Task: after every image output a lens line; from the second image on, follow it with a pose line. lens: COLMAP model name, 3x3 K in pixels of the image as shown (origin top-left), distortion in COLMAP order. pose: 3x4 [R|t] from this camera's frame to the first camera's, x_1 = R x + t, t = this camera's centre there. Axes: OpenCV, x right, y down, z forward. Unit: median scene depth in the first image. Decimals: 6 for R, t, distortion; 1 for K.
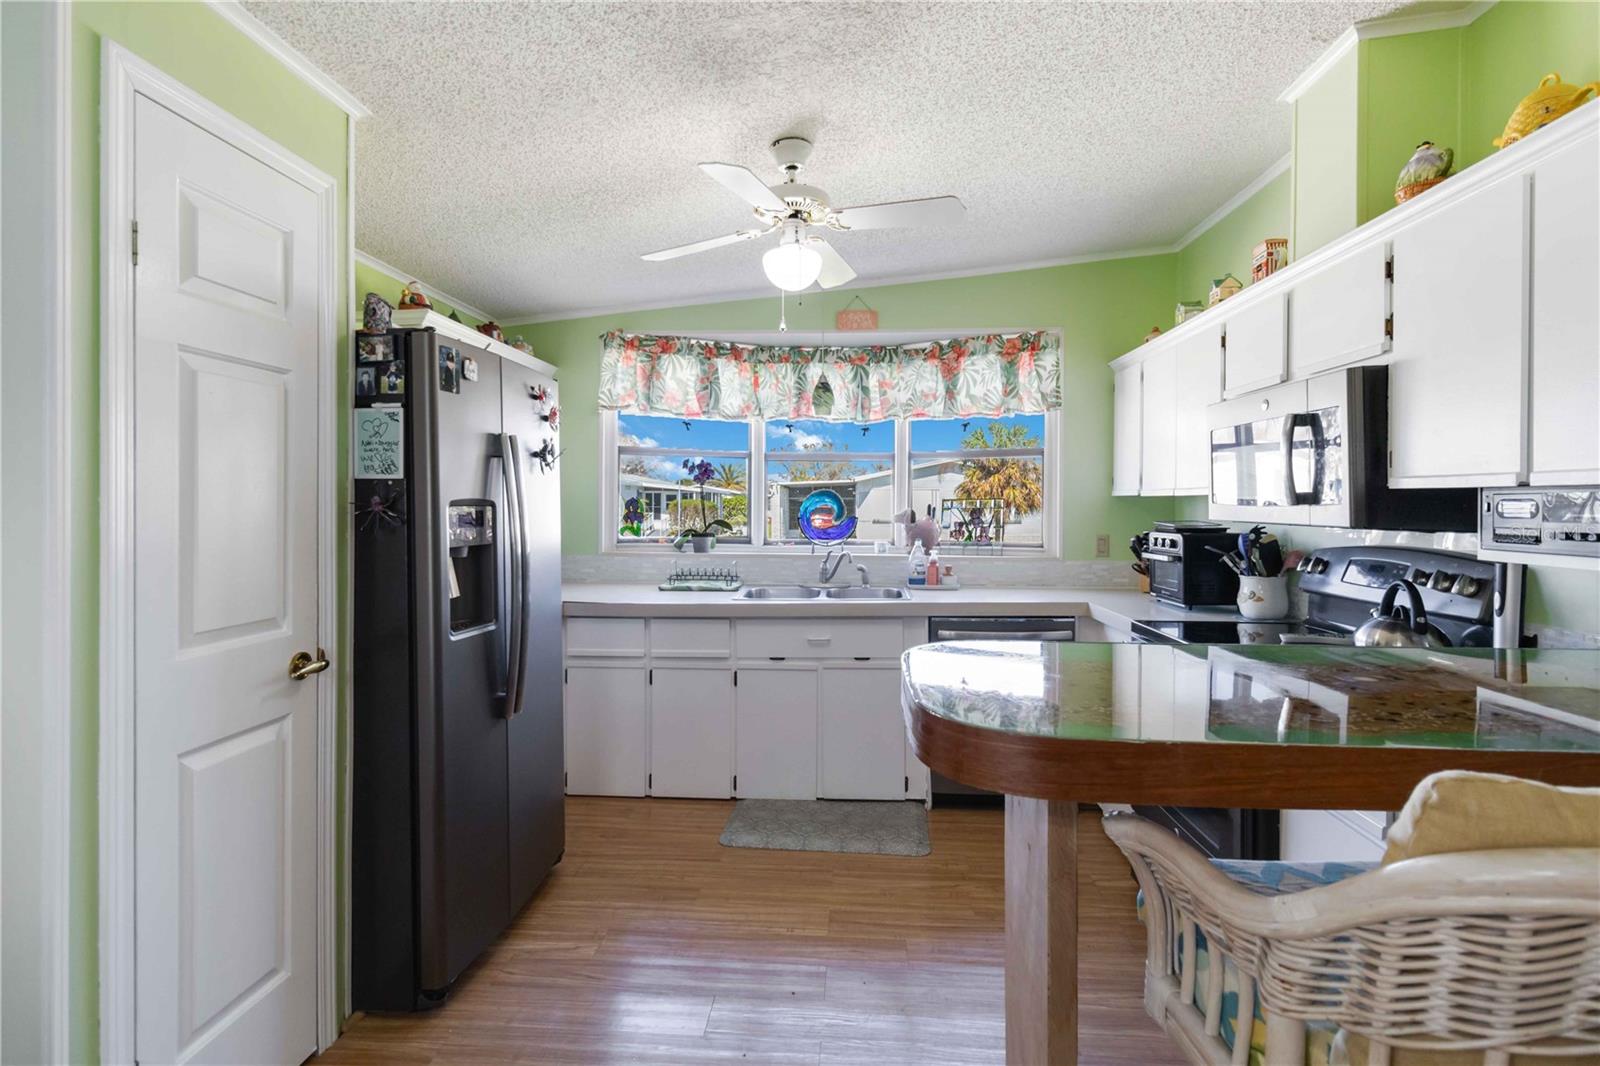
lens RADIAL K [[758.5, 0, 805.7], [0, 758.5, 507.1], [0, 0, 1]] dist [0.001852, 0.000789]
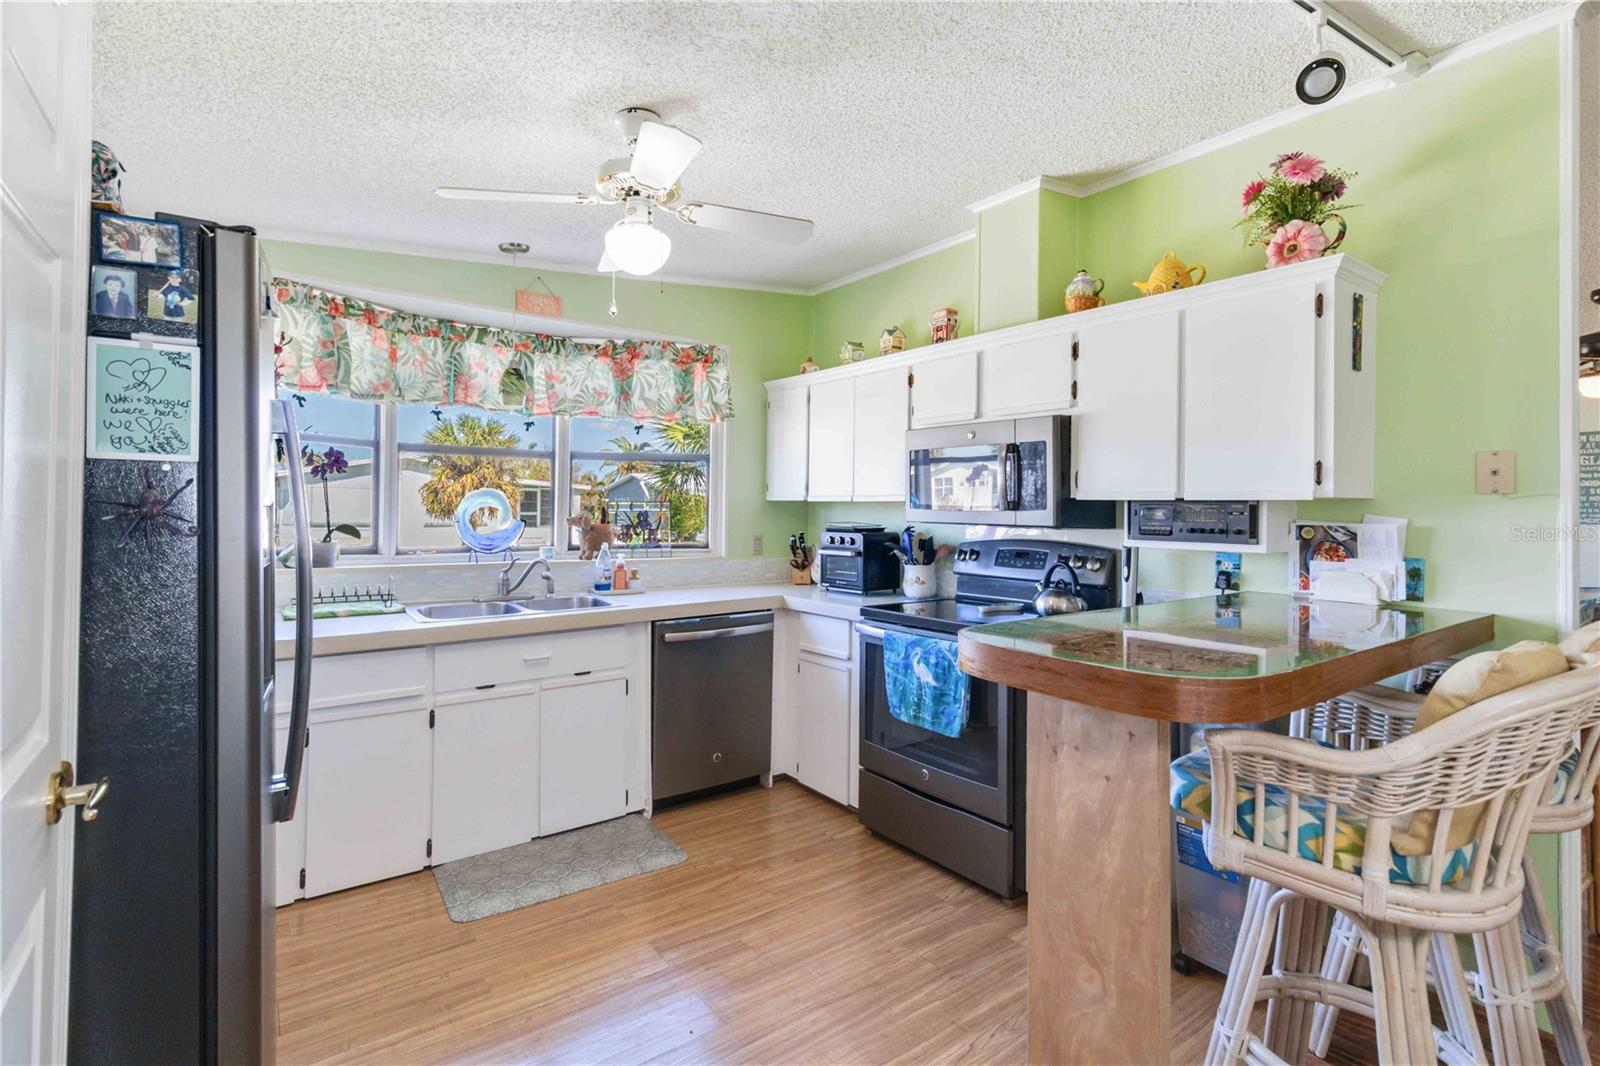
lens RADIAL K [[756.7, 0, 800.6], [0, 756.7, 502.4], [0, 0, 1]] dist [0.000993, 0.000648]
pose [[0.763081, 0.011151, 0.646206, -0.316744], [-0.005434, 0.999927, -0.010838, -0.000293], [-0.646280, 0.004759, 0.763086, 0.121434]]
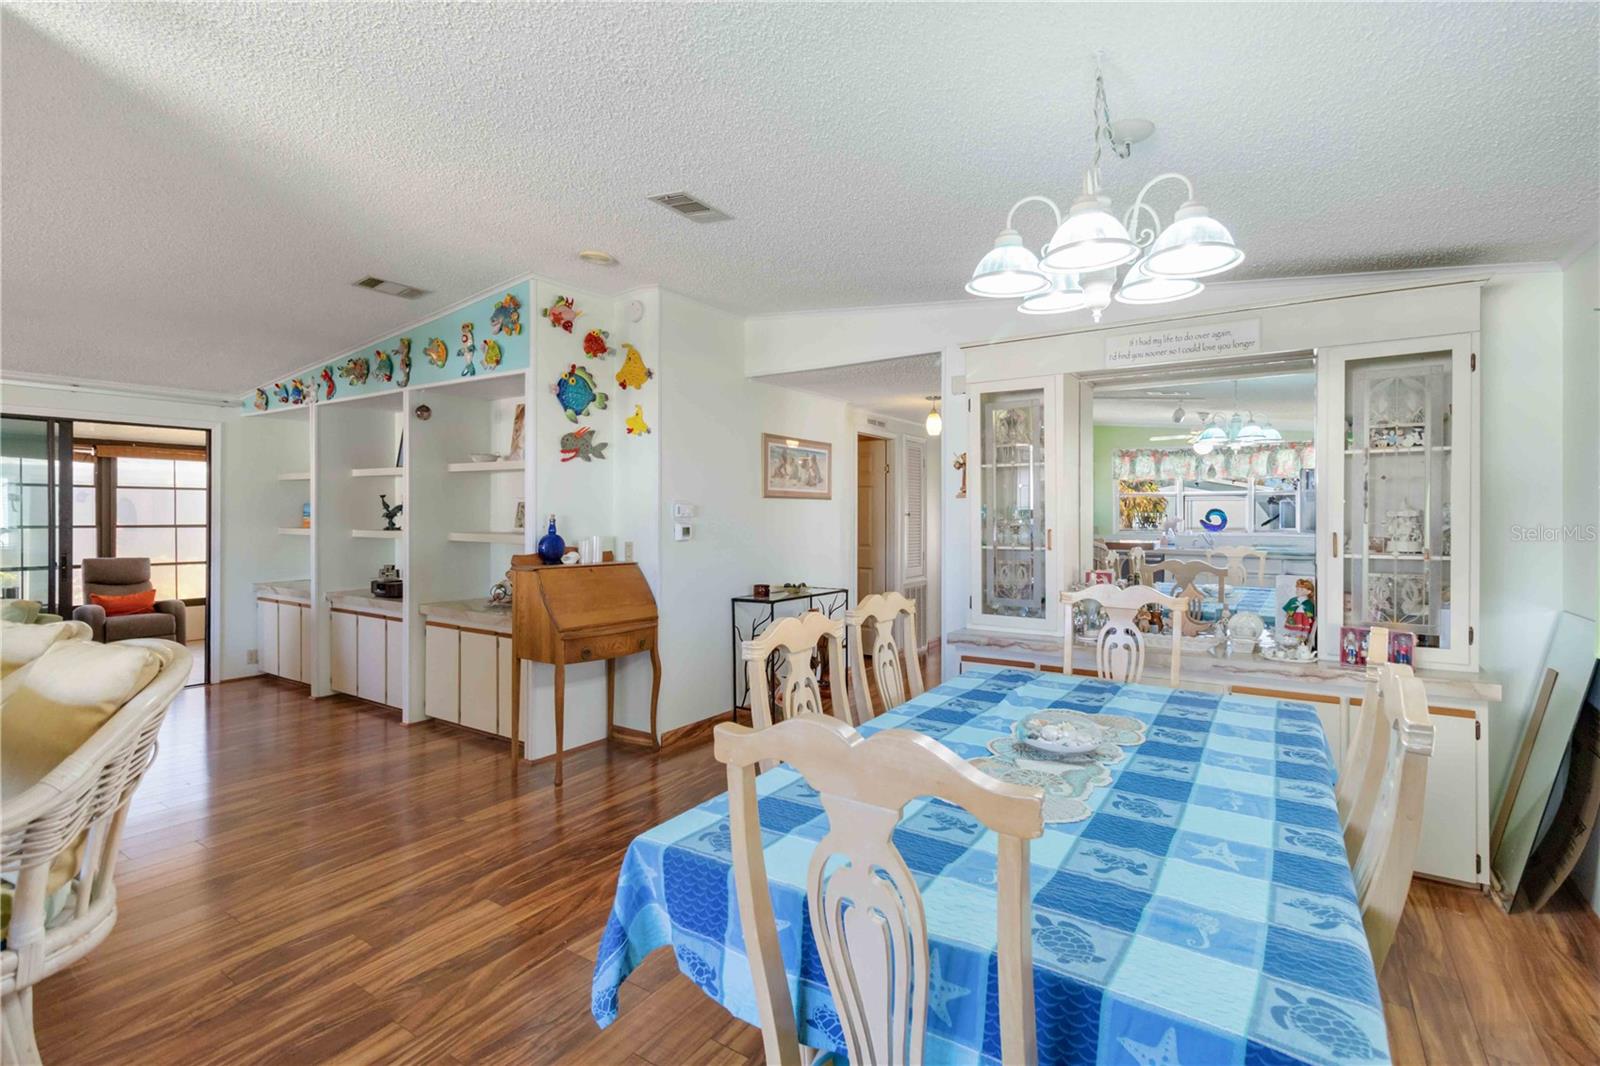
lens RADIAL K [[748.8, 0, 804.7], [0, 748.8, 518.3], [0, 0, 1]] dist [0.000171, 0.000047]
pose [[-0.868009, -0.004993, 0.496523, -0.301305], [-0.001895, 0.999975, 0.006743, -0.002097], [-0.496545, 0.004912, -0.867997, 0.334766]]
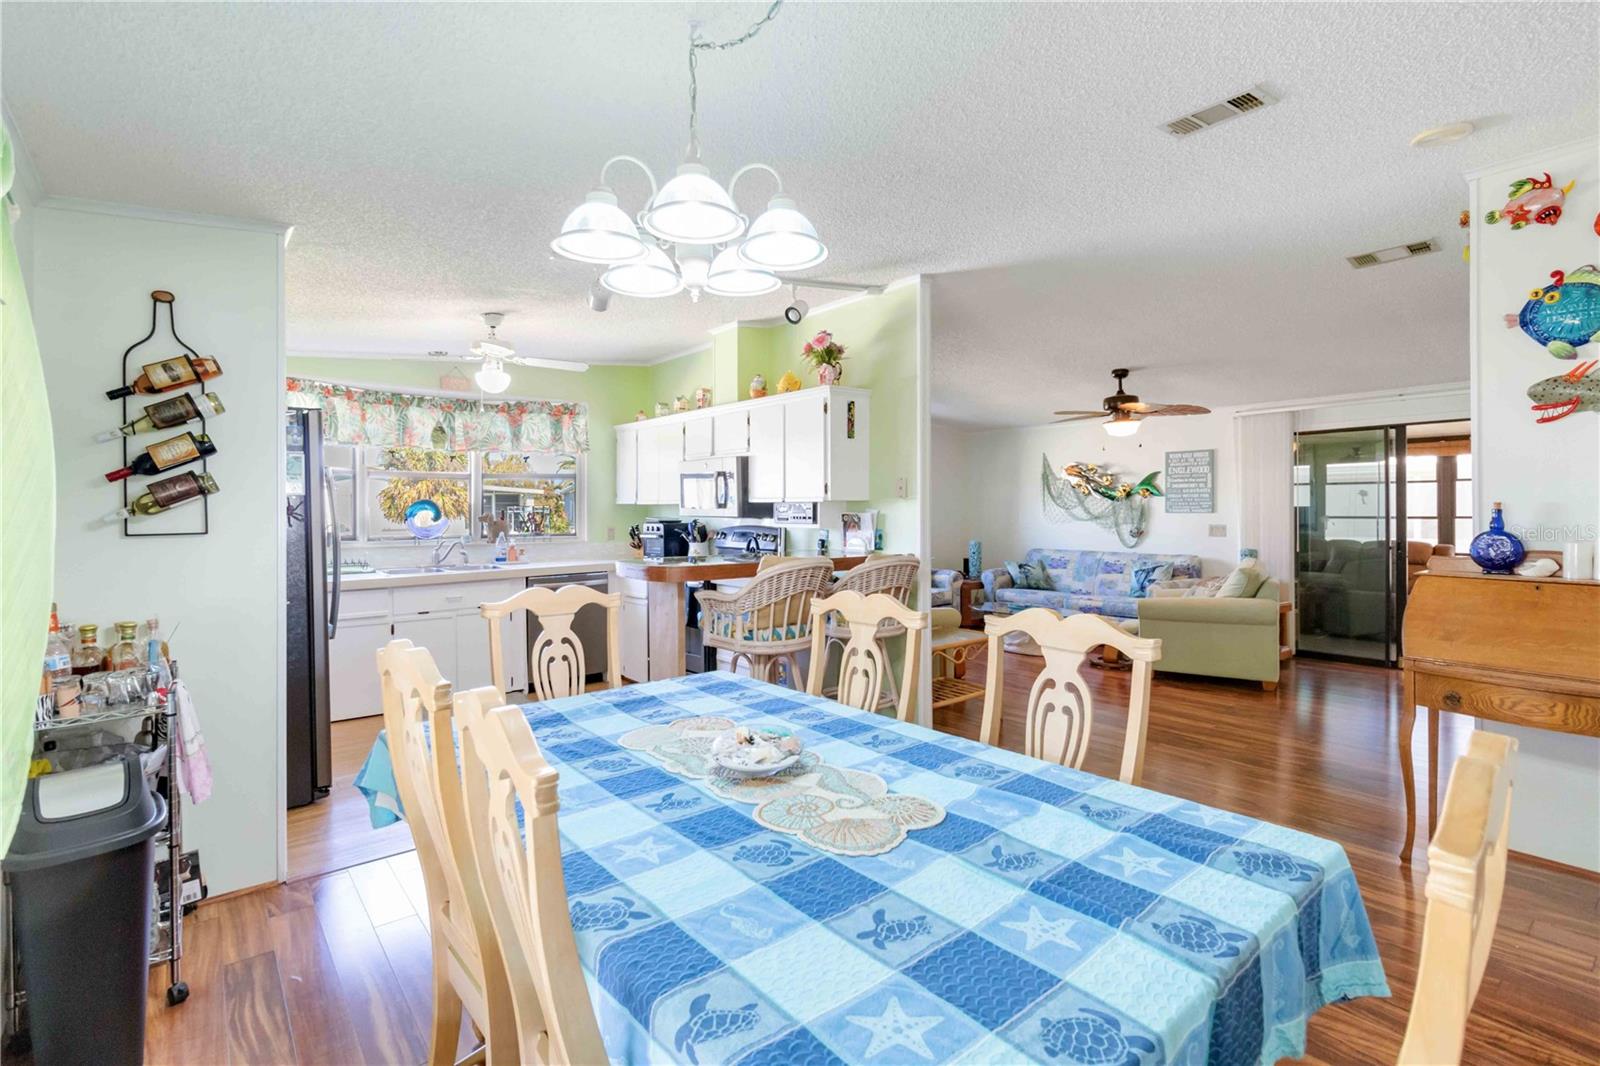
lens RADIAL K [[752.5, 0, 806.2], [0, 752.5, 509.8], [0, 0, 1]] dist [0.000654, 0.001067]
pose [[0.727848, -0.004707, 0.685723, -0.499687], [0.007623, 0.999970, -0.001228, 0.003973], [-0.685697, 0.006121, 0.727862, -0.590694]]
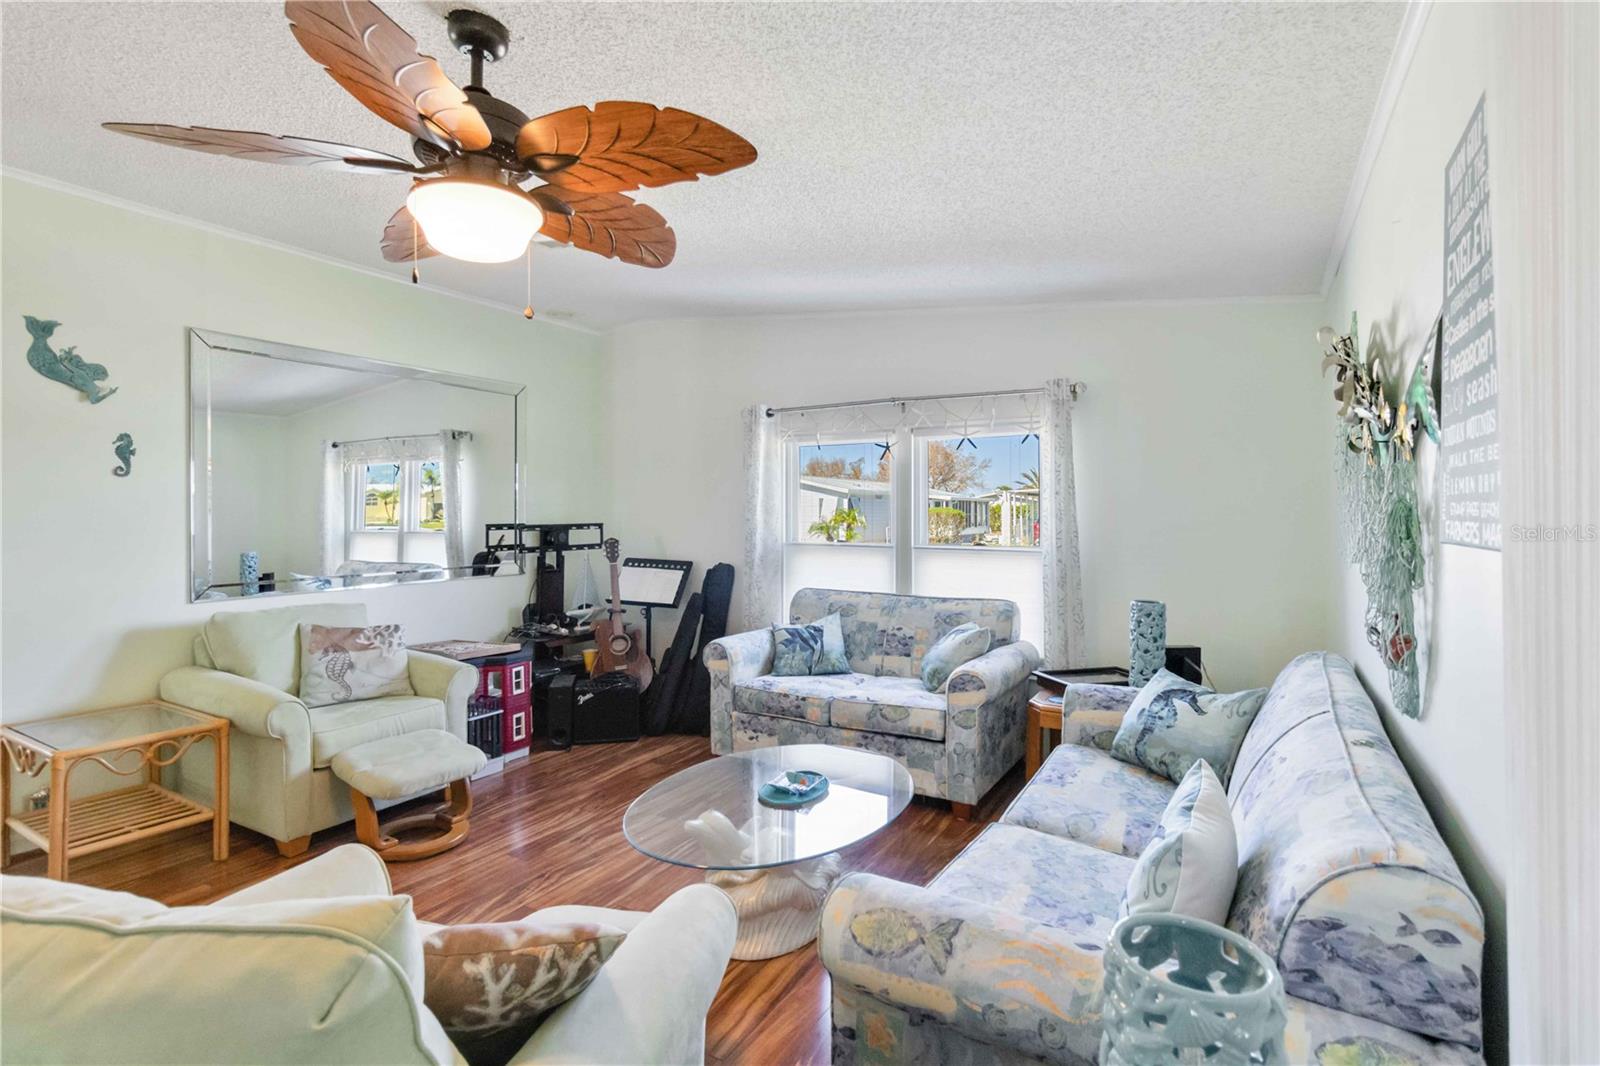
lens RADIAL K [[769.3, 0, 805.3], [0, 769.3, 511.3], [0, 0, 1]] dist [0.000910, 0.001229]
pose [[0.892116, -0.001576, -0.451803, 1.716577], [-0.000998, 0.999985, -0.005460, 0.005229], [0.451805, 0.005322, 0.892101, -0.161119]]
